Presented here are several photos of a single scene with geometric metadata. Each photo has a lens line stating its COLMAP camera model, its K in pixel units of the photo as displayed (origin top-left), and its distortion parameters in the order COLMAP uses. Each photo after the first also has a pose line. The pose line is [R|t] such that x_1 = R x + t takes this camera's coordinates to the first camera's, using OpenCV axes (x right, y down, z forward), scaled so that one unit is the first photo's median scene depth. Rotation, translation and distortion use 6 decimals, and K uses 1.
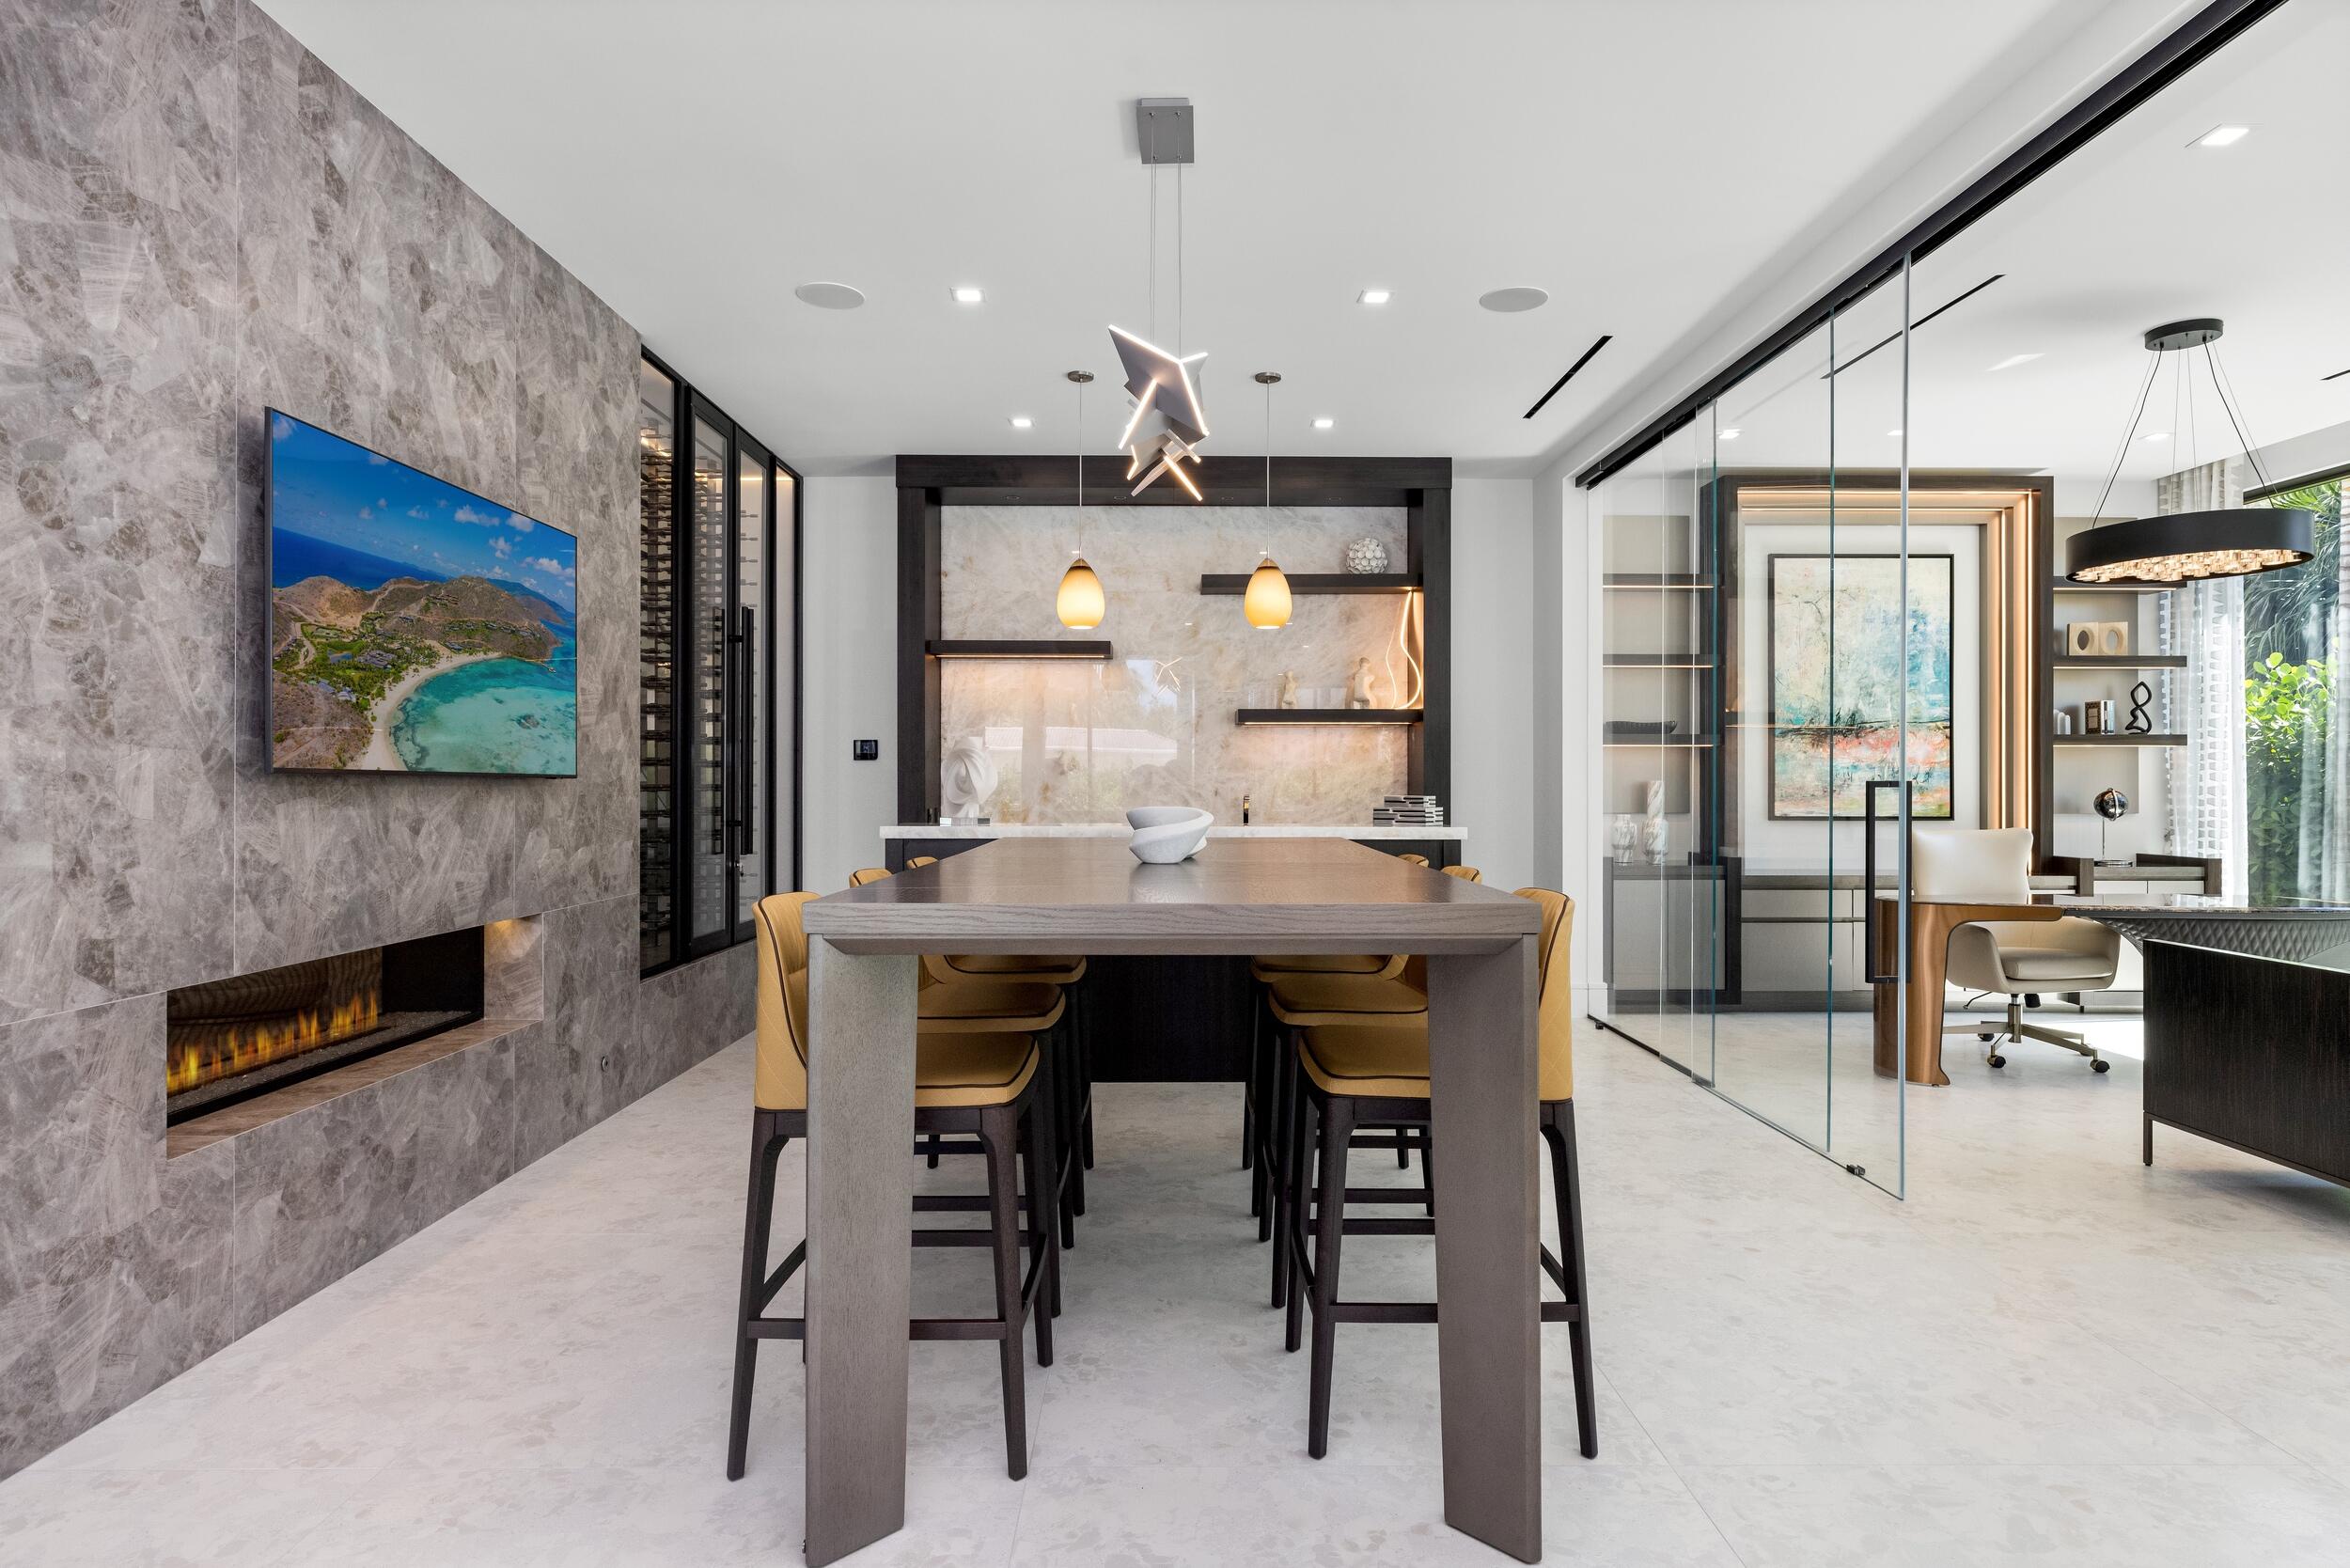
lens RADIAL K [[1238.5, 0, 1174.2], [0, 1238.5, 785.3], [0, 0, 1]] dist [-0.009518, 0.002930]
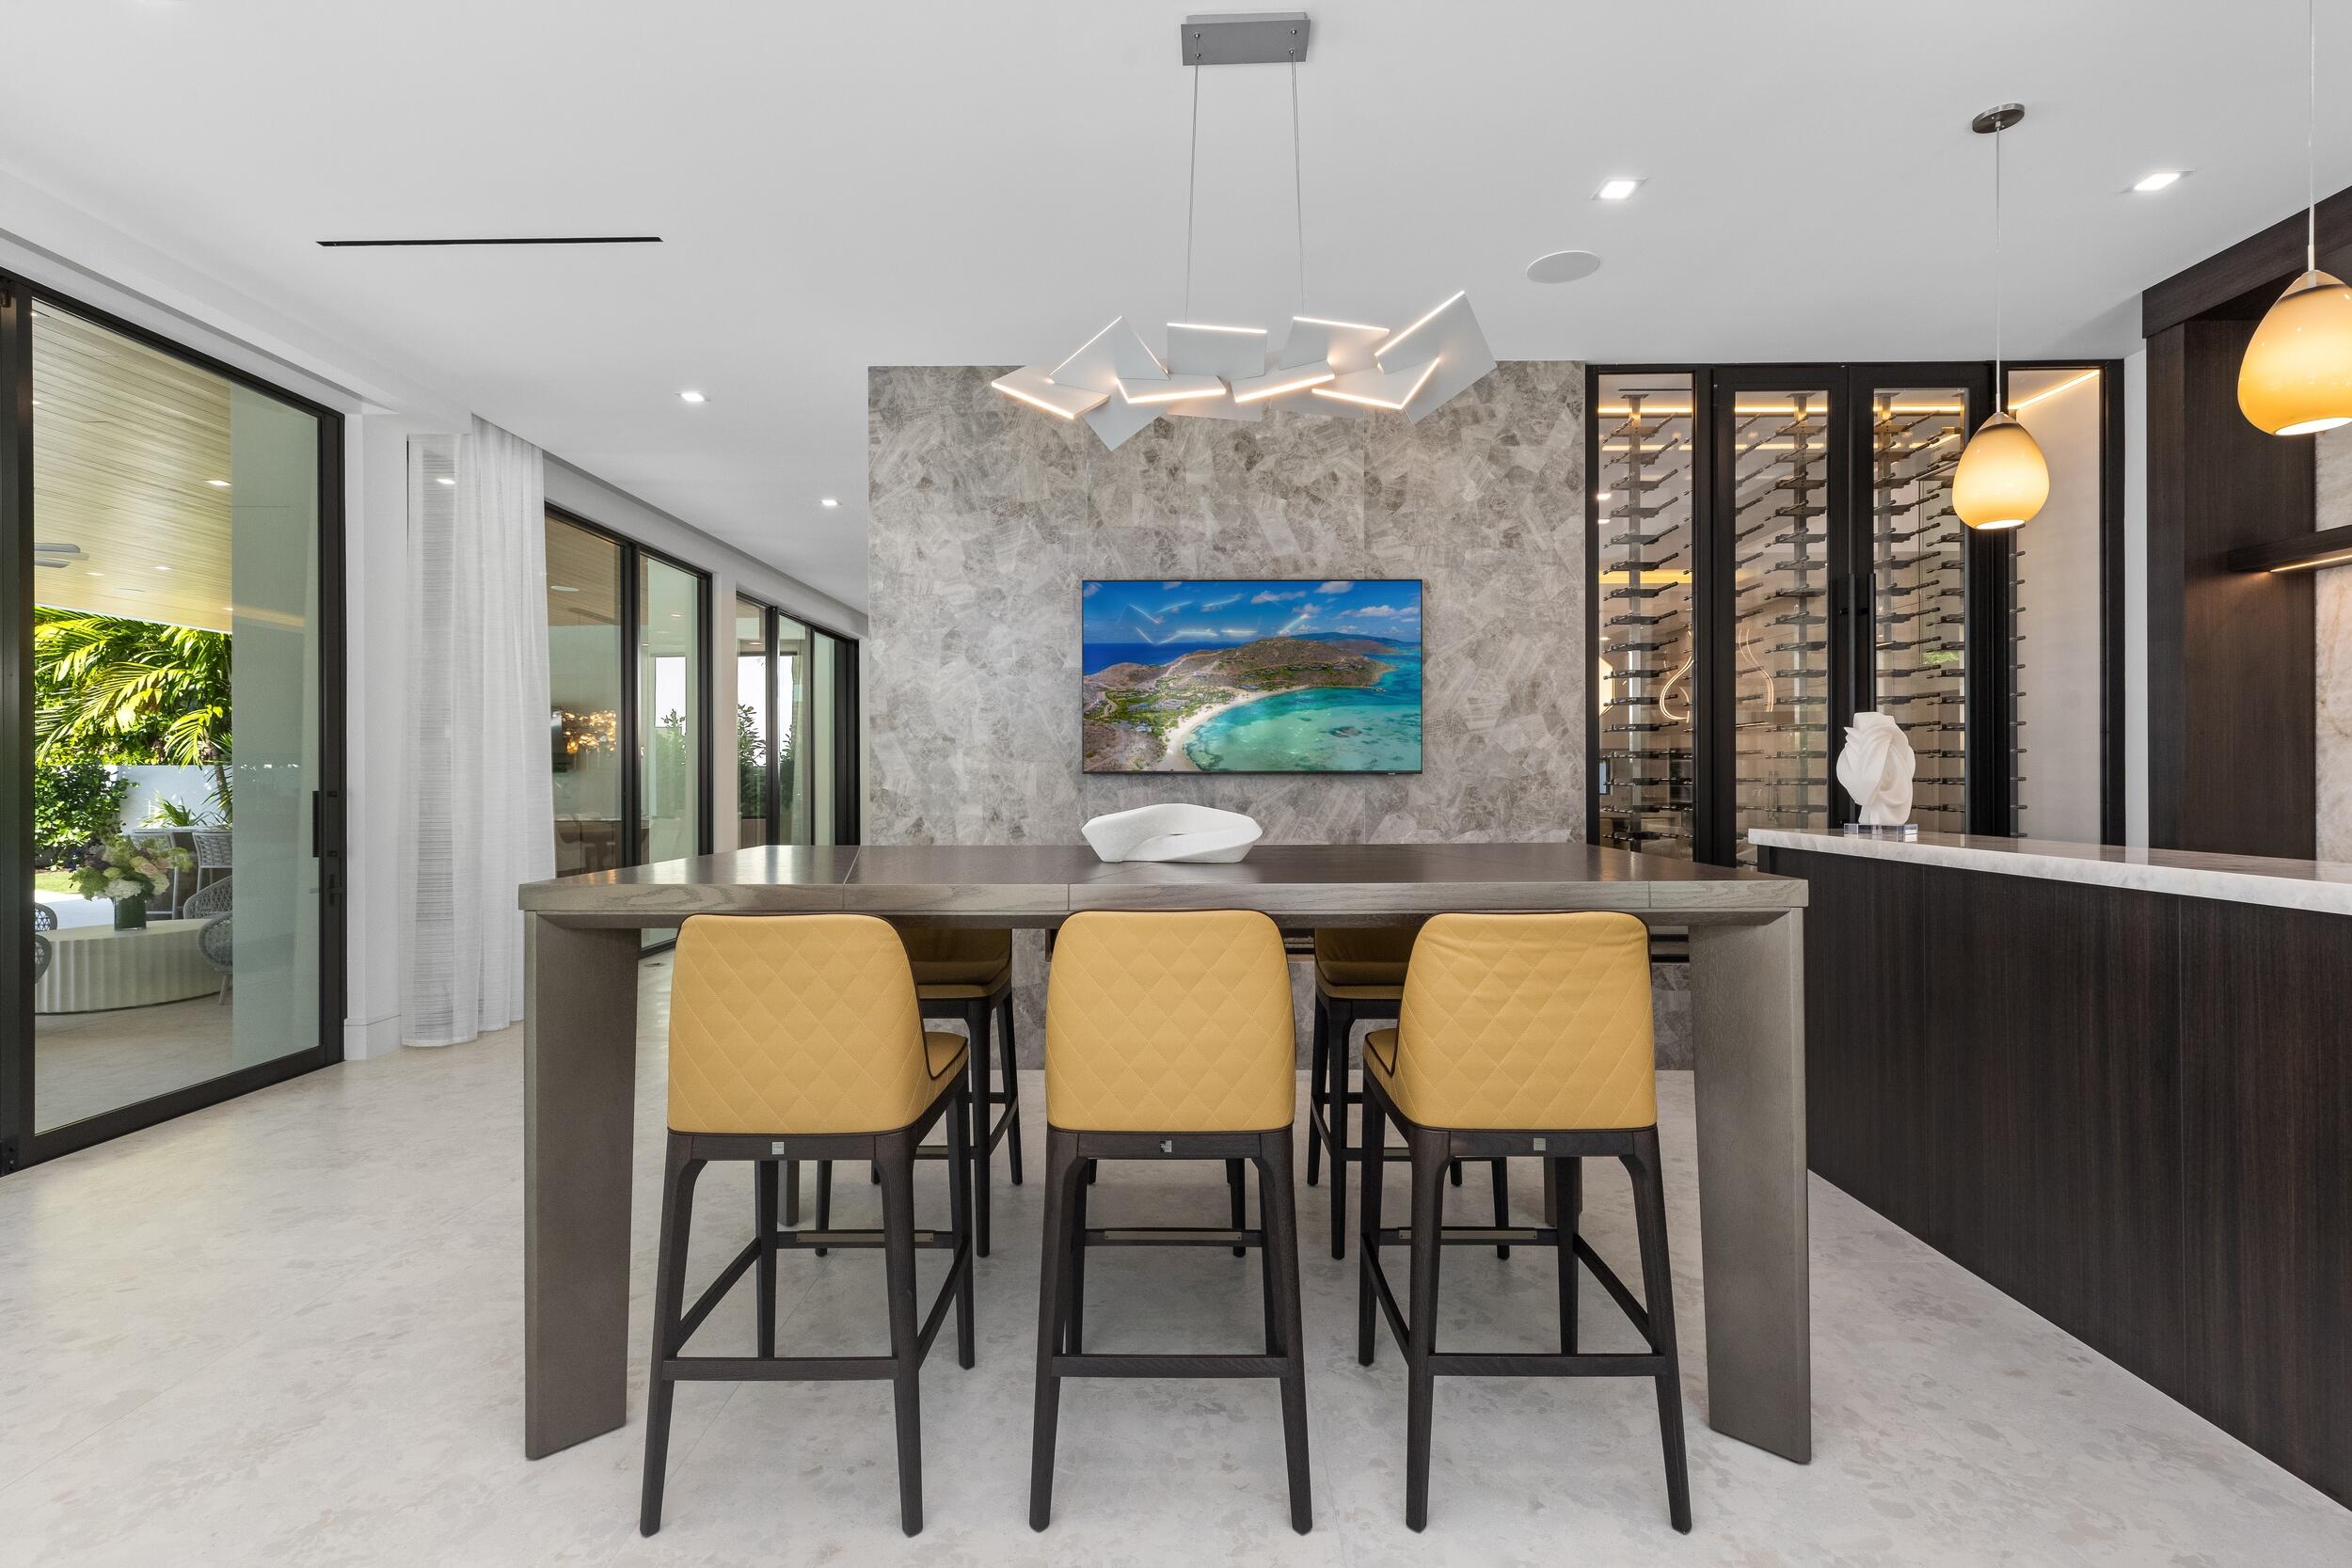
lens RADIAL K [[1076.1, 0, 1173.6], [0, 1076.1, 782.6], [0, 0, 1]] dist [0.003238, 0.000375]
pose [[-0.012424, 0.005898, -0.999905, 0.639324], [0.001808, 0.999981, 0.005876, -0.003561], [0.999921, -0.001735, -0.012435, 0.804954]]
